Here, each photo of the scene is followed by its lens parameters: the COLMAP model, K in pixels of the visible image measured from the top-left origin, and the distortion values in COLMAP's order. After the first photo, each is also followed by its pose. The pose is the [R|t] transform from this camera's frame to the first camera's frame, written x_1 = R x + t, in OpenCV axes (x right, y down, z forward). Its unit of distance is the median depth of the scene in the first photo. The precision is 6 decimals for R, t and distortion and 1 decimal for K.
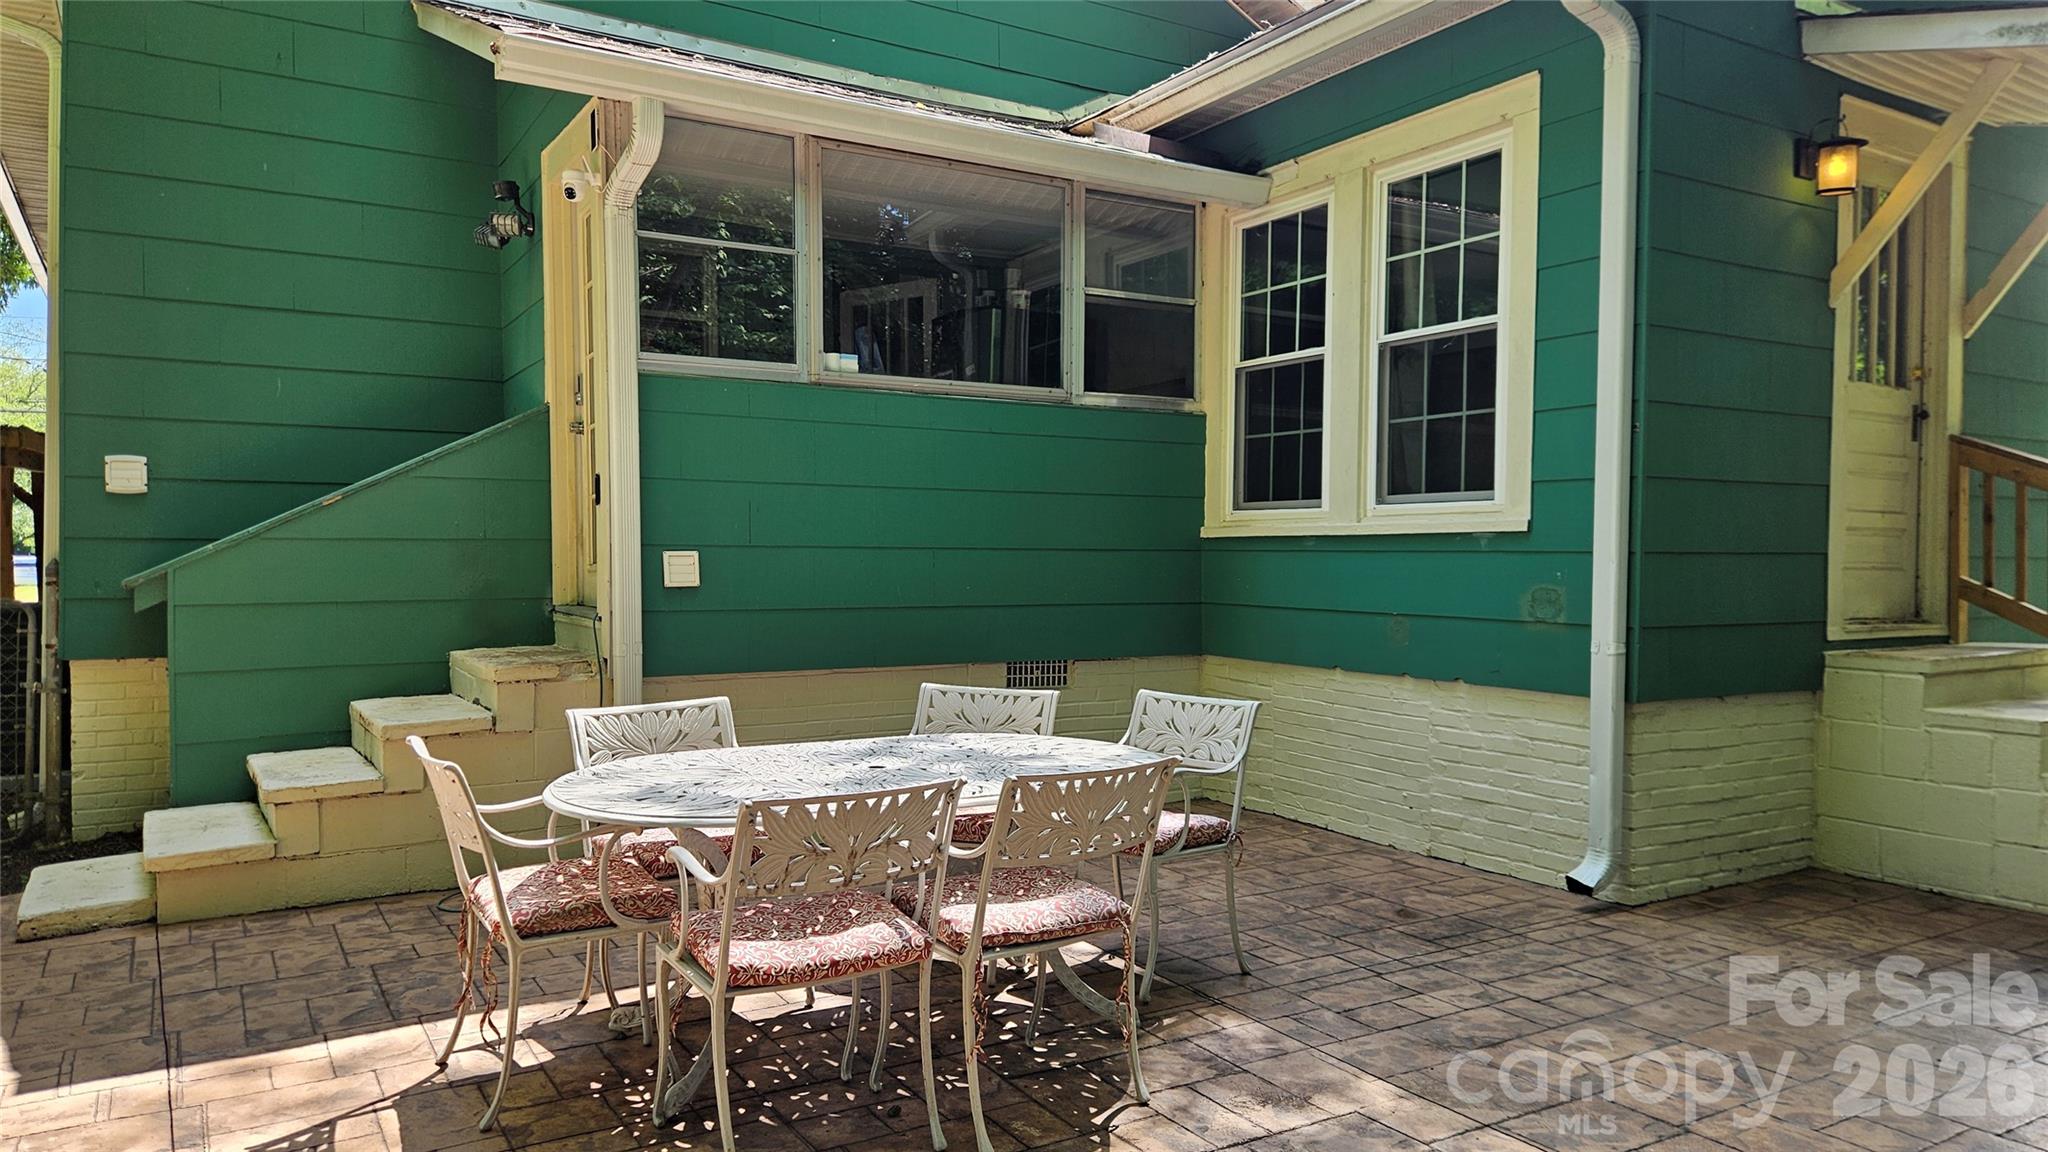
lens RADIAL K [[1385.1, 0, 1003.1], [0, 1385.1, 584.8], [0, 0, 1]] dist [0.096326, -0.096549]
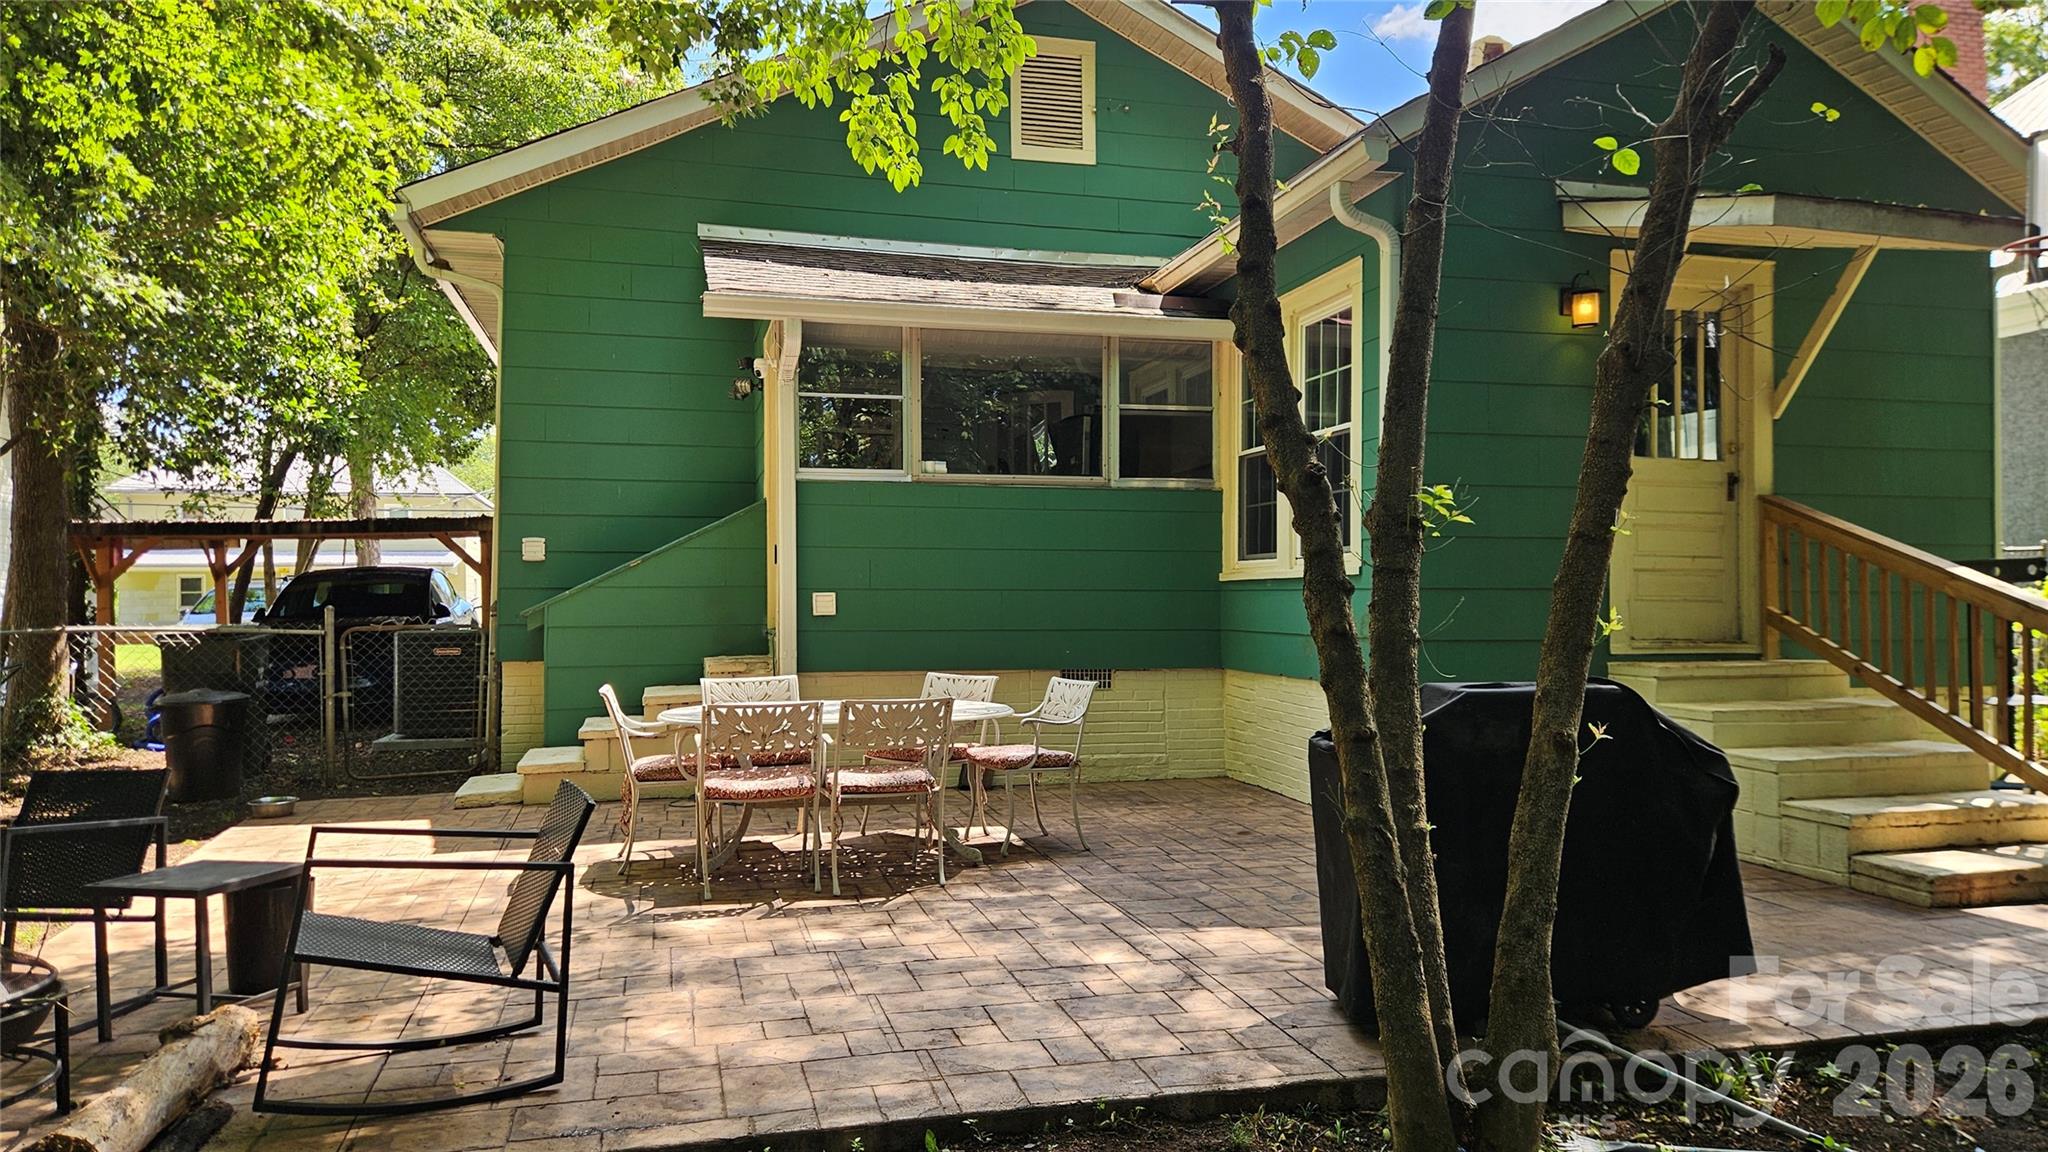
lens RADIAL K [[1385.1, 0, 1003.1], [0, 1385.1, 584.8], [0, 0, 1]] dist [0.096326, -0.096549]
pose [[0.955626, -0.008443, -0.294461, 0.400550], [-0.002411, 0.999332, -0.036479, 0.022339], [0.294572, 0.035570, 0.954967, -0.410415]]
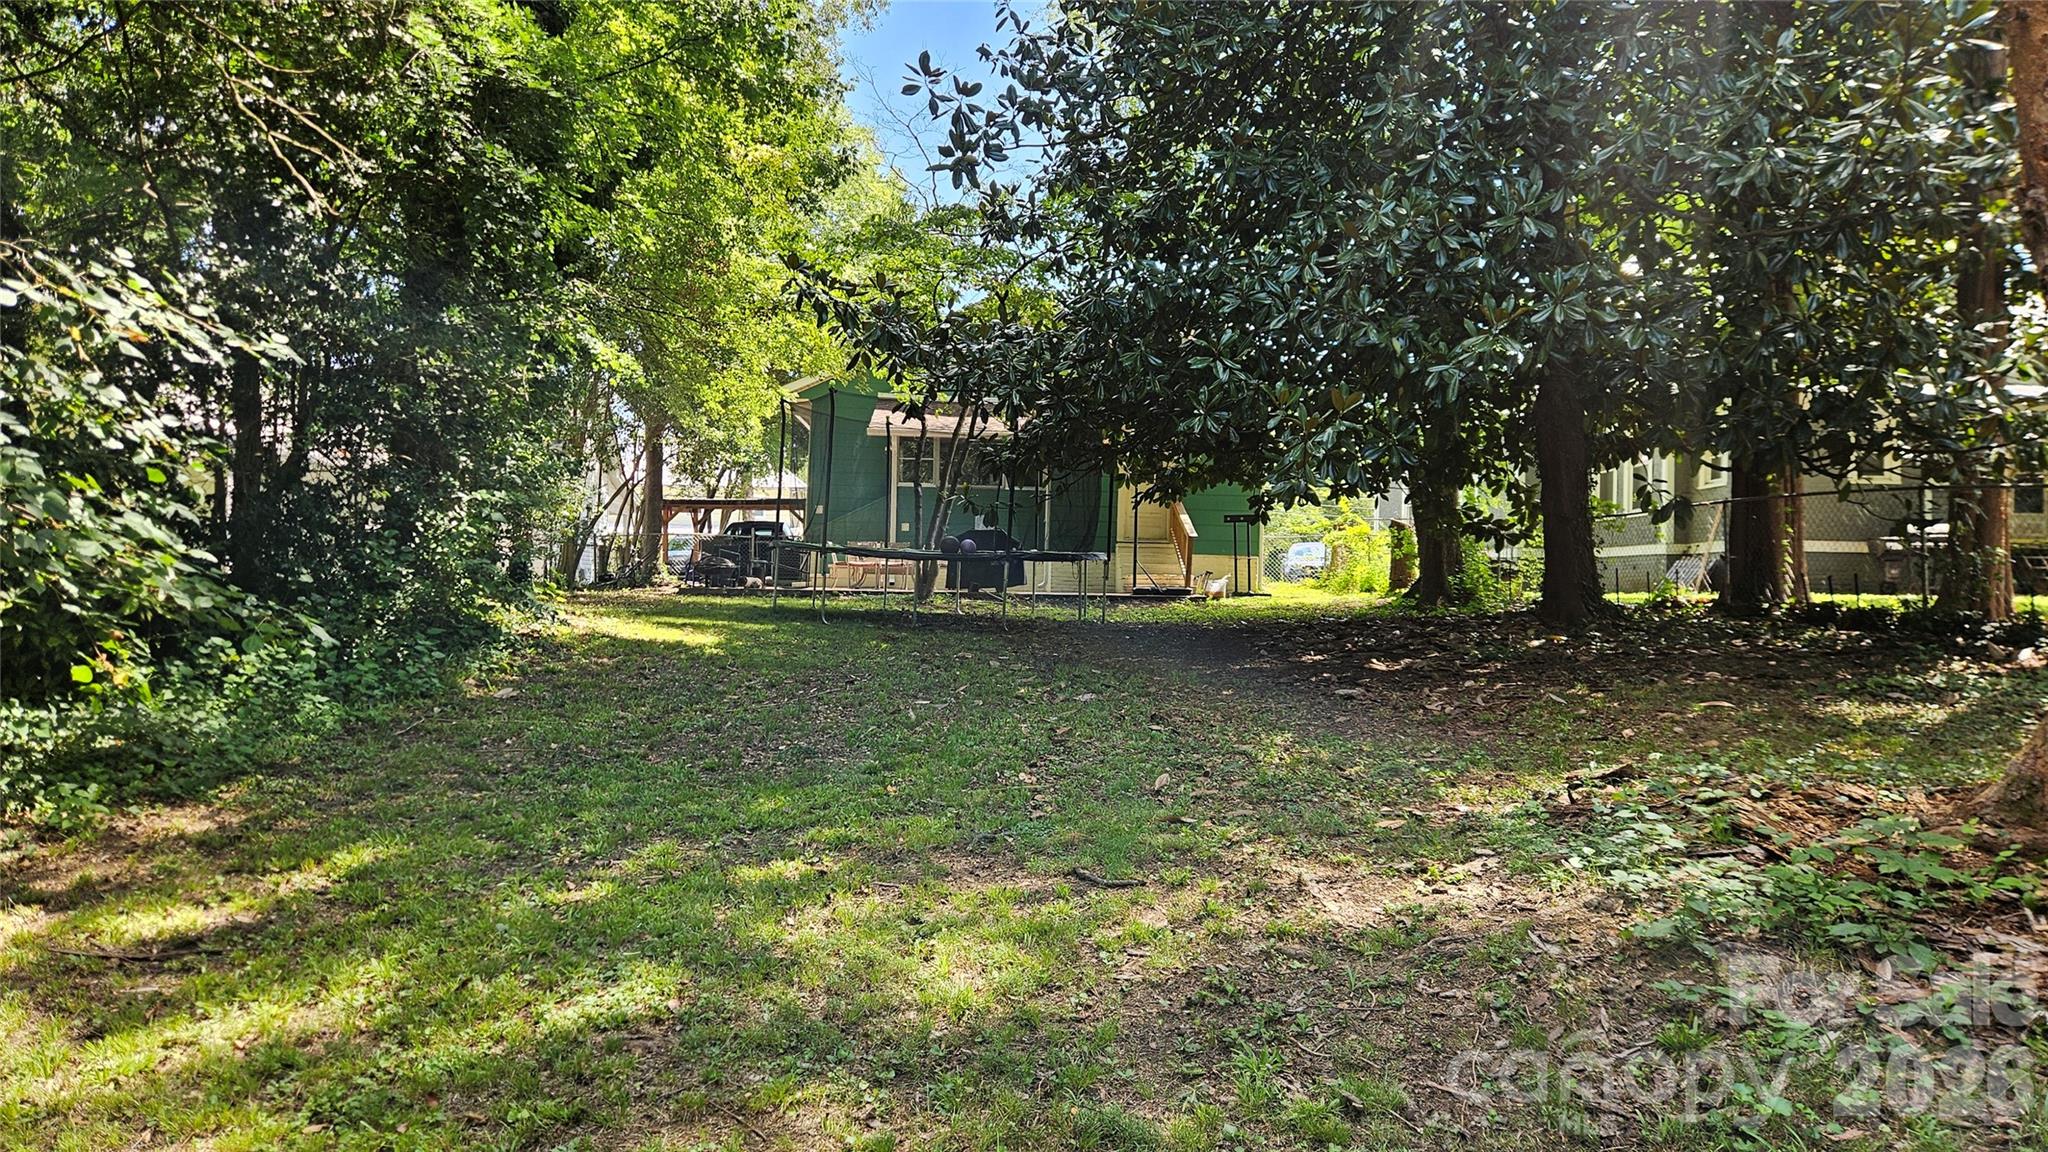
lens RADIAL K [[1385.1, 0, 1003.1], [0, 1385.1, 584.8], [0, 0, 1]] dist [0.096326, -0.096549]
pose [[0.875628, 0.010078, -0.482881, 2.249602], [-0.023665, 0.999477, -0.022053, 0.270686], [0.482406, 0.030738, 0.875408, -2.870140]]
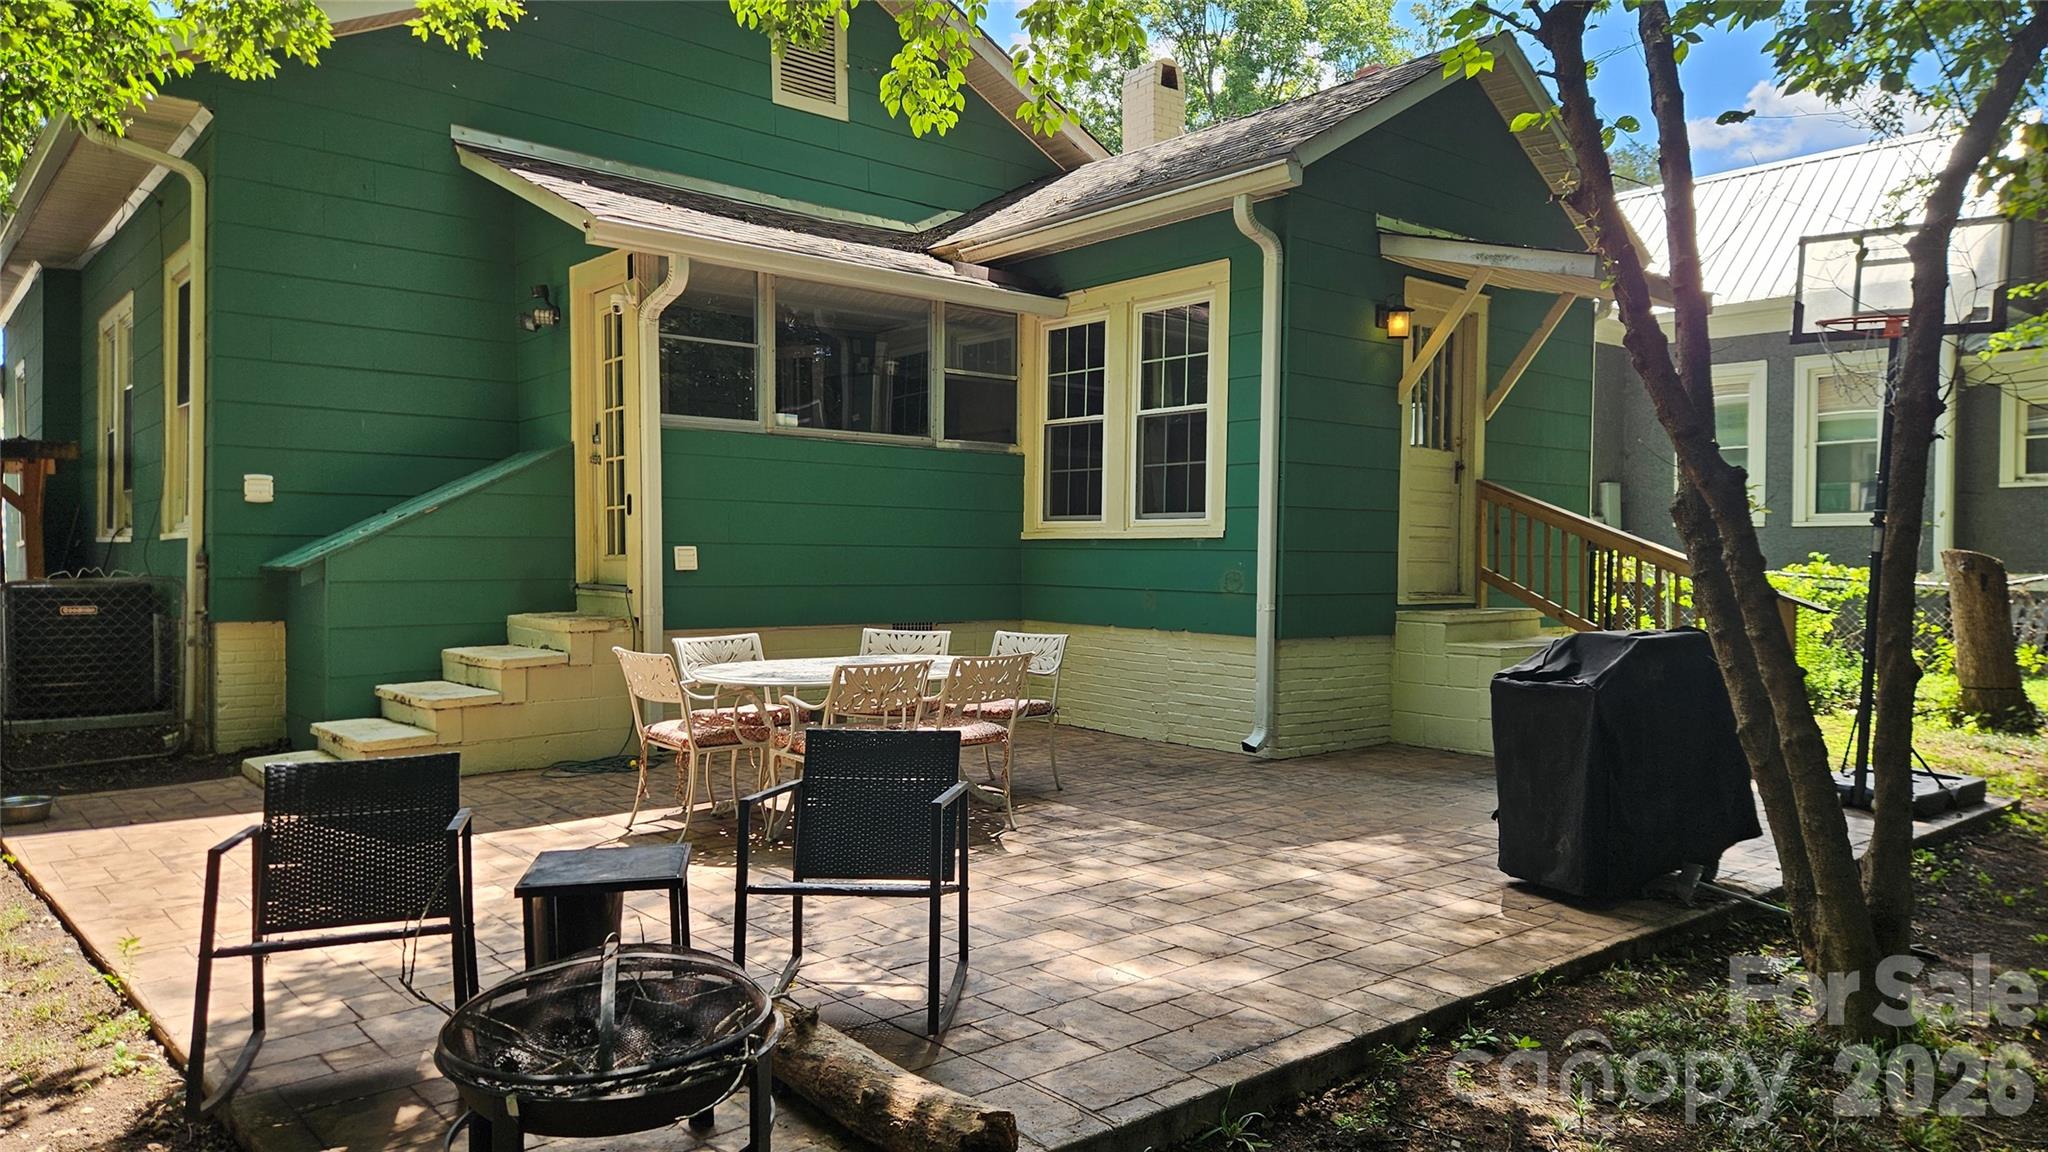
lens RADIAL K [[1385.1, 0, 1003.1], [0, 1385.1, 584.8], [0, 0, 1]] dist [0.096326, -0.096549]
pose [[0.987407, 0.001763, 0.158189, -0.123786], [-0.001888, 0.999998, 0.000637, 0.014895], [-0.158188, -0.000927, 0.987409, -0.506703]]
